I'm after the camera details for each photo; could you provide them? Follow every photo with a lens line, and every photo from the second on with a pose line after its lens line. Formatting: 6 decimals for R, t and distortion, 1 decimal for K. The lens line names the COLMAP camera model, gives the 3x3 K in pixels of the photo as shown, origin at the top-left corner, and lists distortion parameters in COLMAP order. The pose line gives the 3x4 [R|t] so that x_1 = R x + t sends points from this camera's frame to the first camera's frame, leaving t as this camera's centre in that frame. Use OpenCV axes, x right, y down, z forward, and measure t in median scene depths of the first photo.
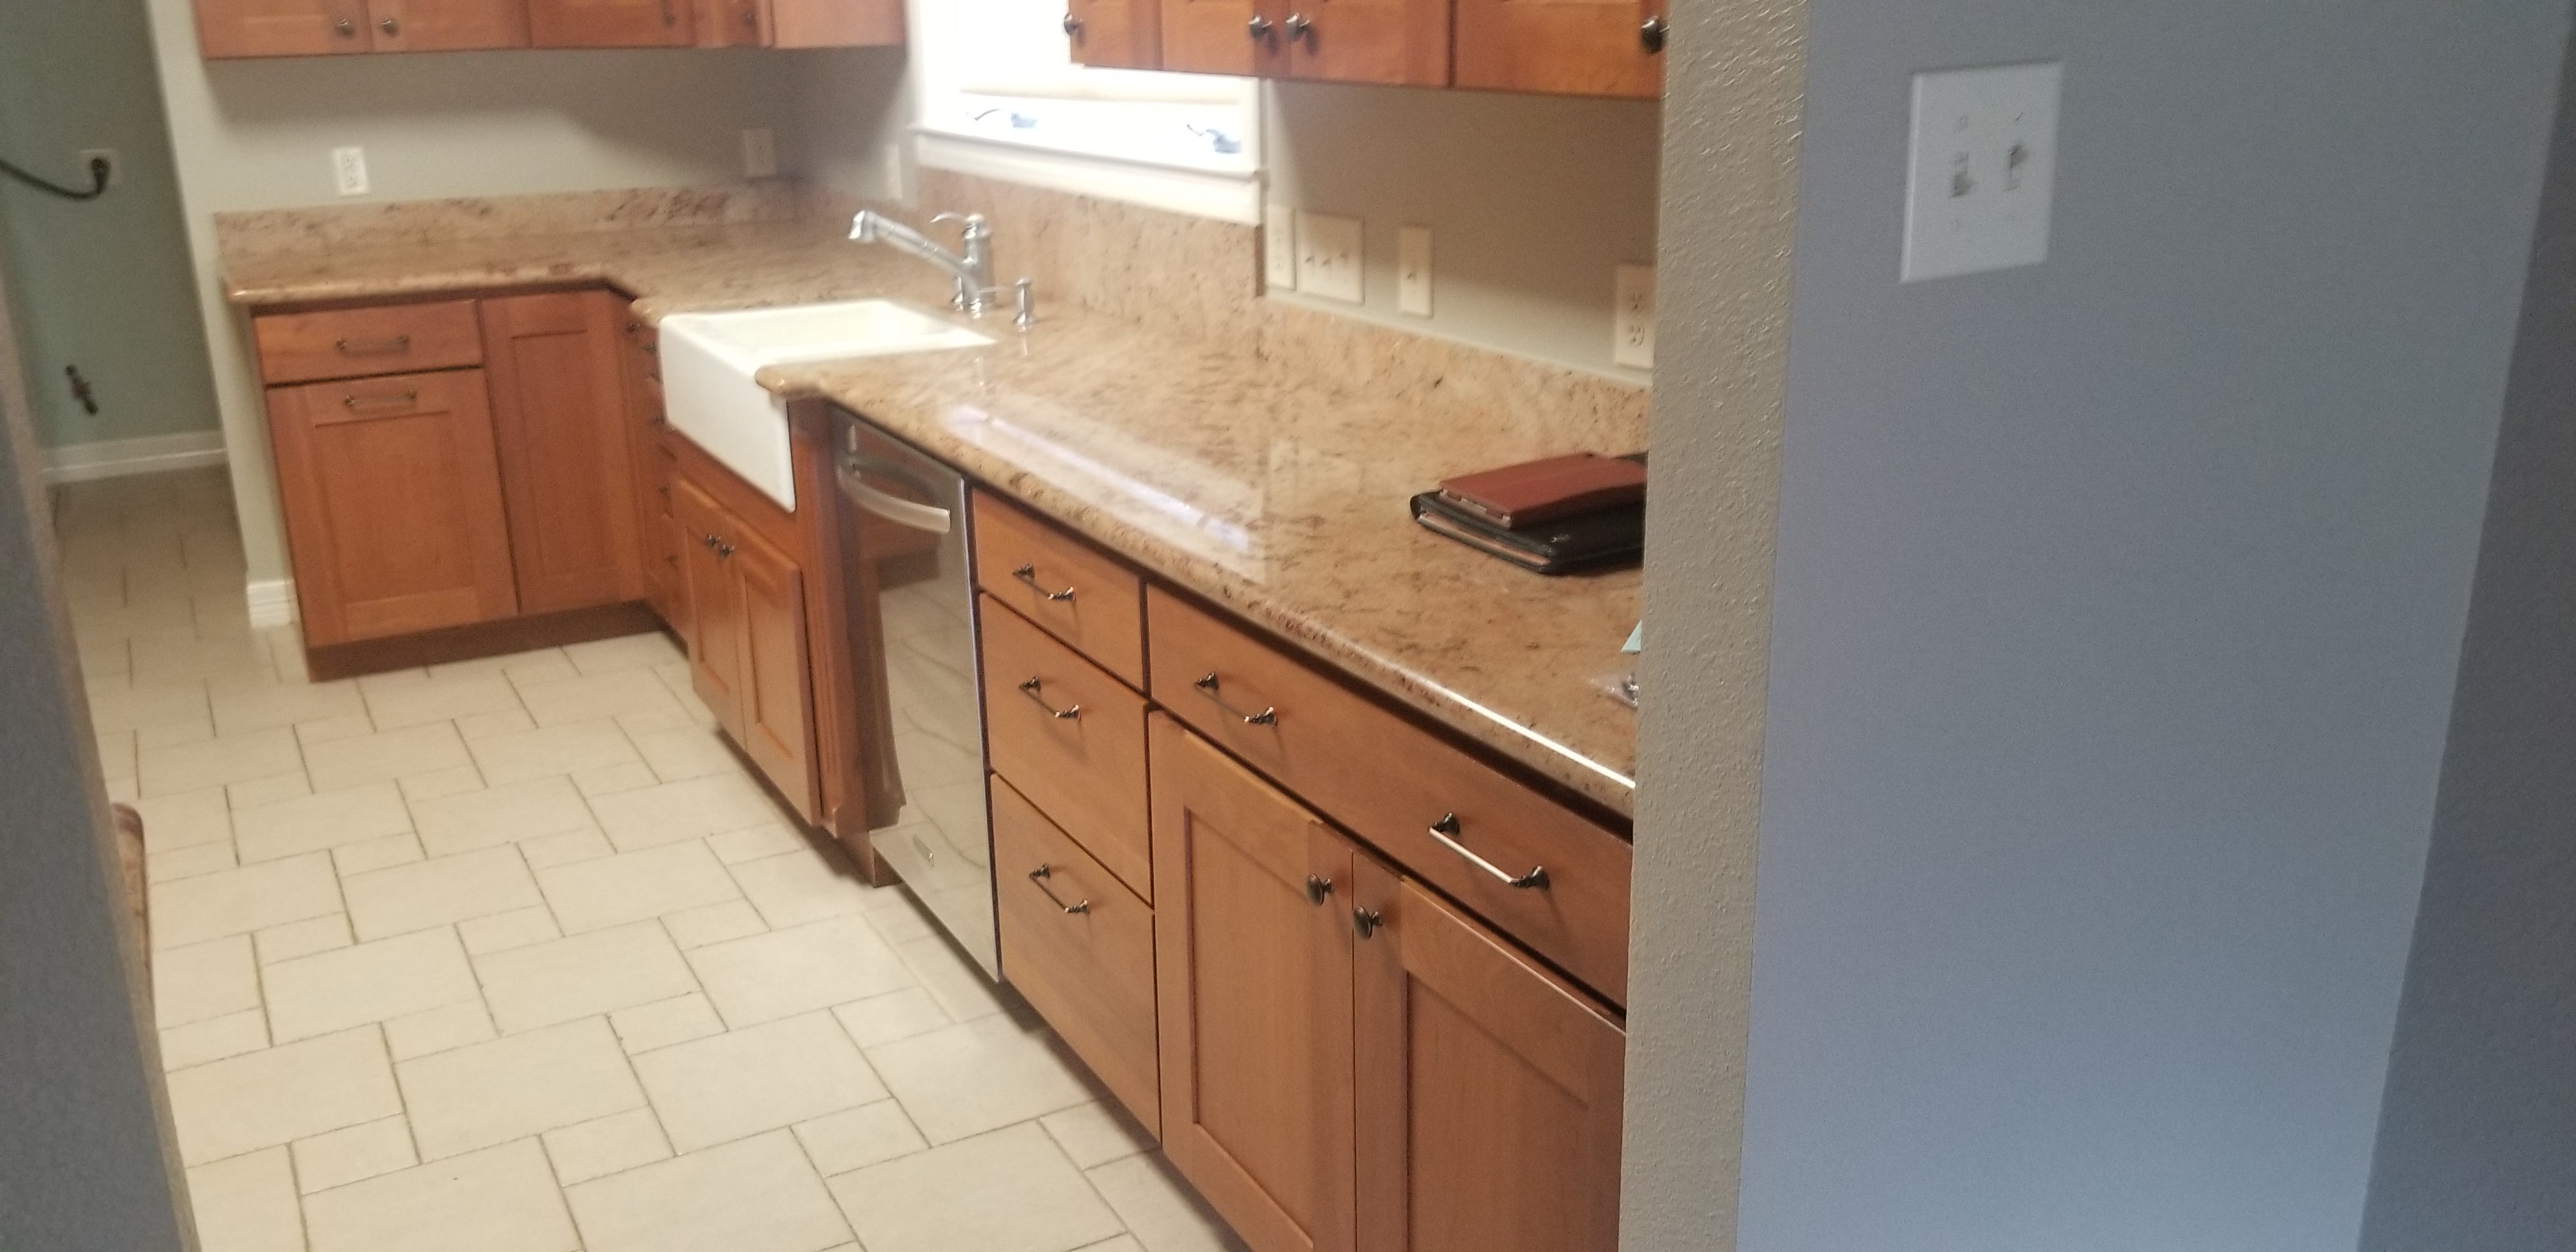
lens RADIAL K [[2002.9, 0, 1288.0], [0, 2002.9, 626.0], [0, 0, 1]] dist [0.000381, 0.000041]
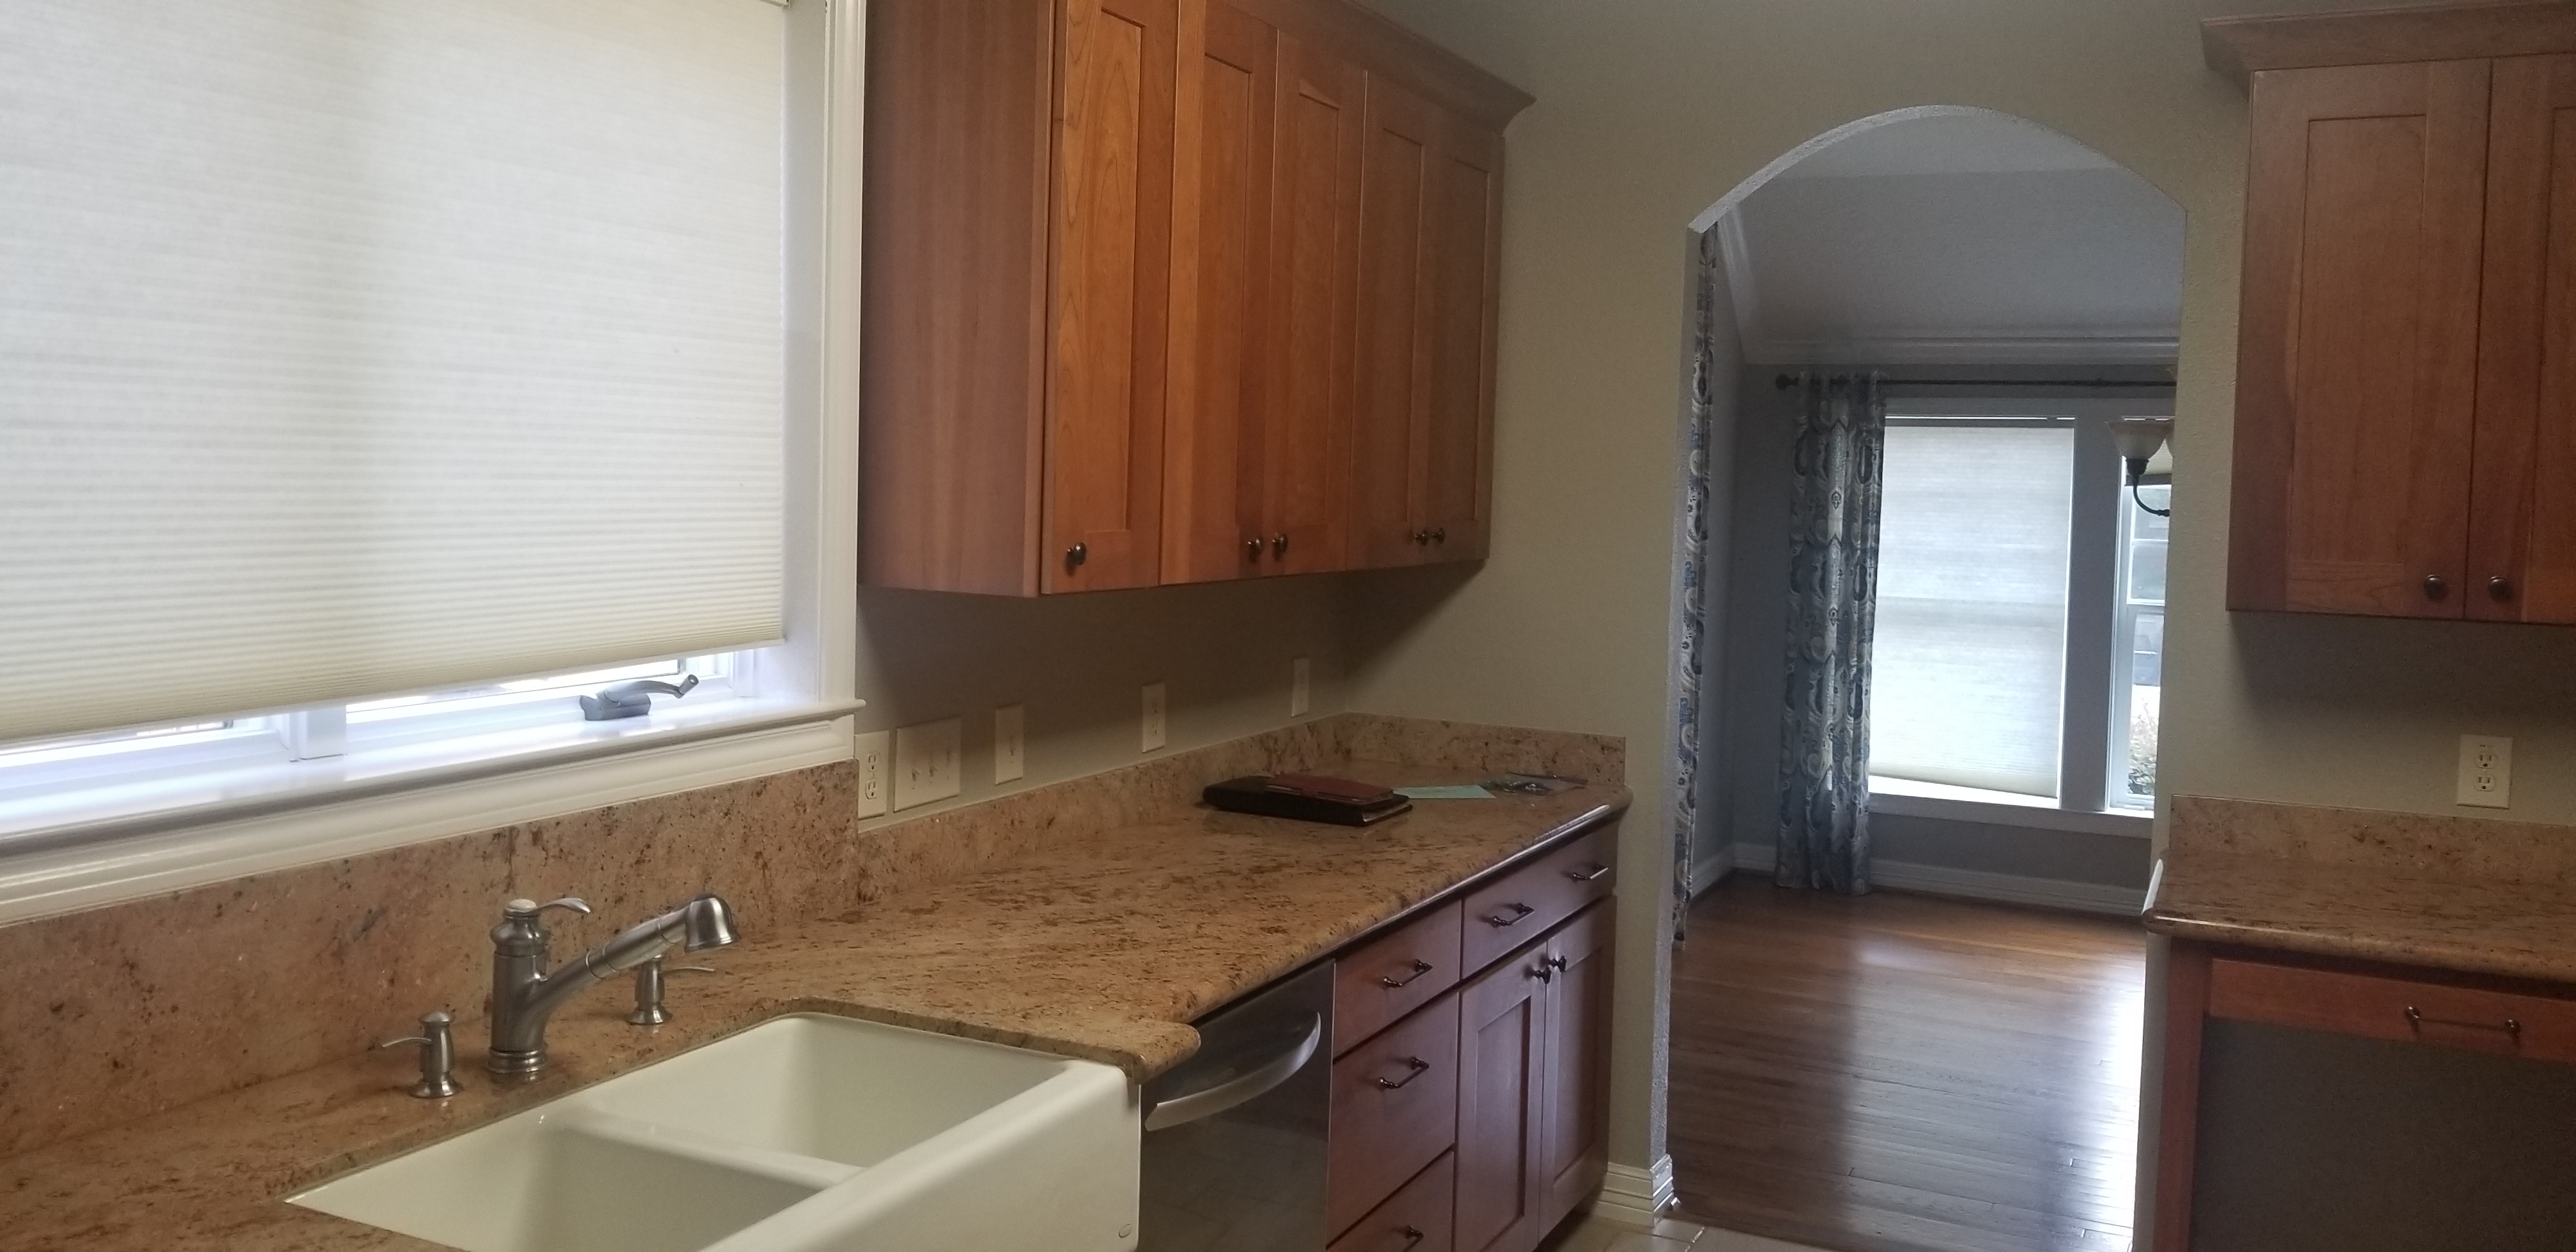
lens RADIAL K [[2002.9, 0, 1288.0], [0, 2002.9, 626.0], [0, 0, 1]] dist [0.000381, 0.000041]
pose [[-0.565310, -0.066567, 0.822188, -0.930775], [0.231399, 0.943919, 0.235525, -0.453970], [-0.791757, 0.323399, -0.518203, 1.377443]]
